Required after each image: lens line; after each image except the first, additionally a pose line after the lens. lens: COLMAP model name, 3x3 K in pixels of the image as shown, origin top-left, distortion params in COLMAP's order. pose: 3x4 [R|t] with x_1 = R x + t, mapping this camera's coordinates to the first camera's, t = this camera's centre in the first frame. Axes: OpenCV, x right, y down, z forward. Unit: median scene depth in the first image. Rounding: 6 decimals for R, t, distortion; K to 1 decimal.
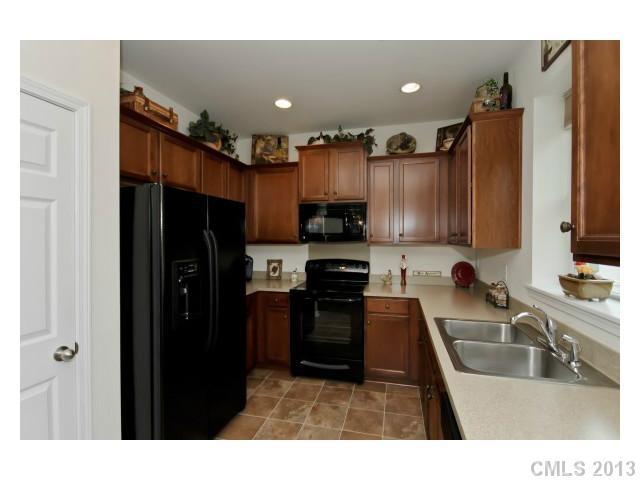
lens RADIAL K [[293.8, 0, 321.8], [0, 293.8, 238.9], [0, 0, 1]] dist [0.000402, 0.000042]
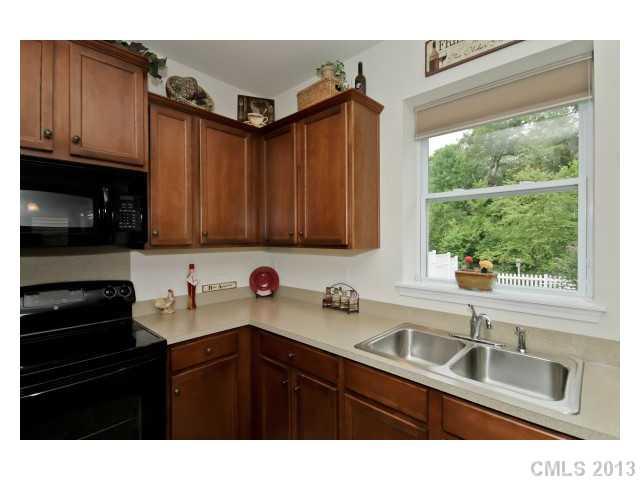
lens RADIAL K [[300.2, 0, 321.9], [0, 300.2, 238.1], [0, 0, 1]] dist [0.000237, -0.000015]
pose [[0.469229, -0.001314, 0.883076, -0.186787], [0.005697, 0.999983, -0.001539, -0.000539], [-0.883058, 0.005753, 0.469228, 0.431279]]
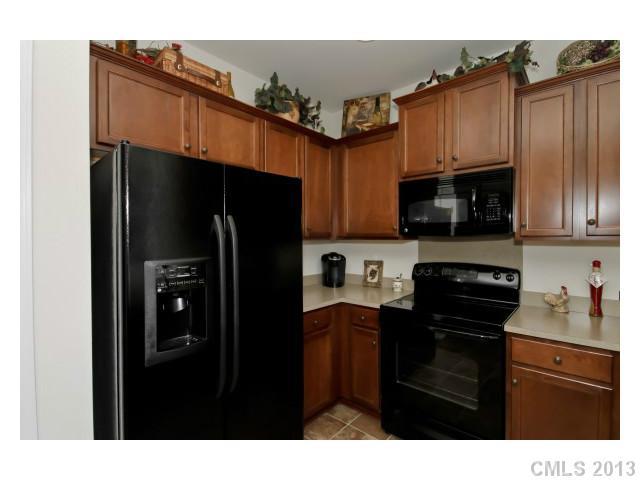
lens RADIAL K [[293.8, 0, 321.8], [0, 293.8, 238.9], [0, 0, 1]] dist [0.000402, 0.000042]
pose [[0.894420, 0.001899, -0.447223, 0.070739], [-0.000065, 0.999992, 0.004117, 0.013119], [0.447227, -0.003654, 0.894413, 0.301266]]
